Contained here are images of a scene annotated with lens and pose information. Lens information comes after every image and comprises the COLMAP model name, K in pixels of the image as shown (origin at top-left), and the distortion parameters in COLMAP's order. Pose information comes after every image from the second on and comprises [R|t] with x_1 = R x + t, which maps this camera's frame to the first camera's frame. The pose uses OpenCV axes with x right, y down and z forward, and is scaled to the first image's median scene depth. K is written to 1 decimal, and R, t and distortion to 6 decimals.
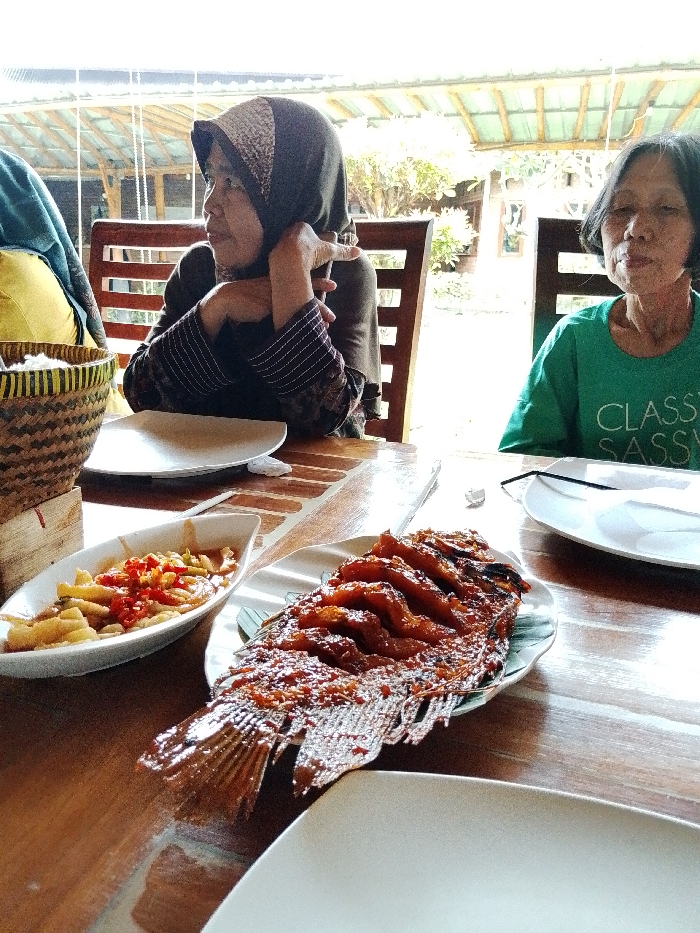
lens RADIAL K [[769.9, 0, 347.6], [0, 769.9, 463.4], [0, 0, 1]] dist [0.044453, -0.033081]
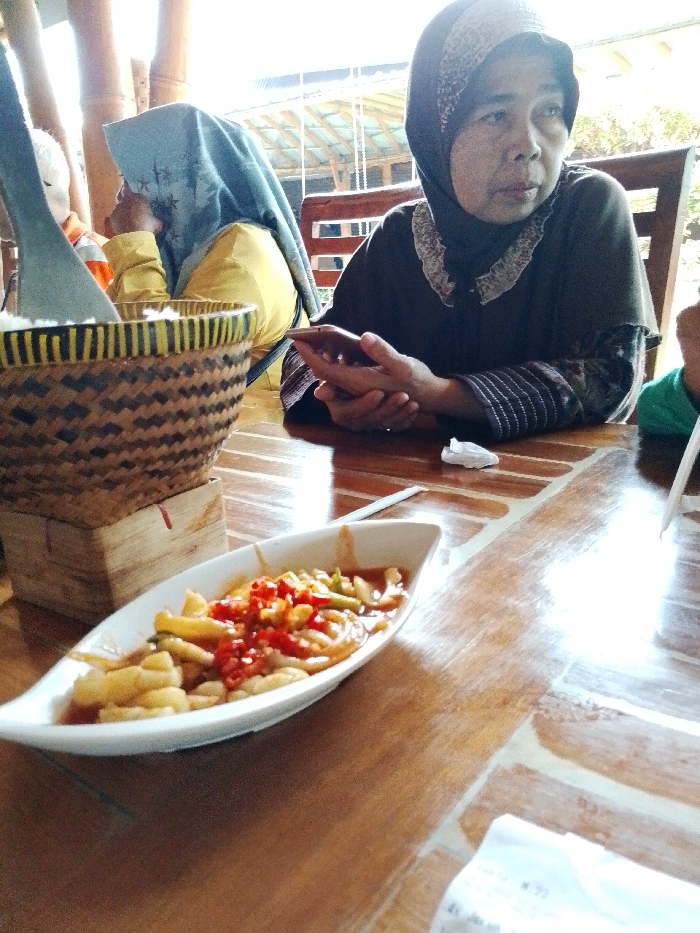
lens RADIAL K [[769.9, 0, 335.0], [0, 769.9, 453.6], [0, 0, 1]] dist [0.044453, -0.033081]
pose [[0.954059, 0.012092, -0.299376, 0.004541], [-0.010782, 0.999924, 0.006029, -0.001086], [0.299426, -0.002525, 0.954116, 0.327557]]
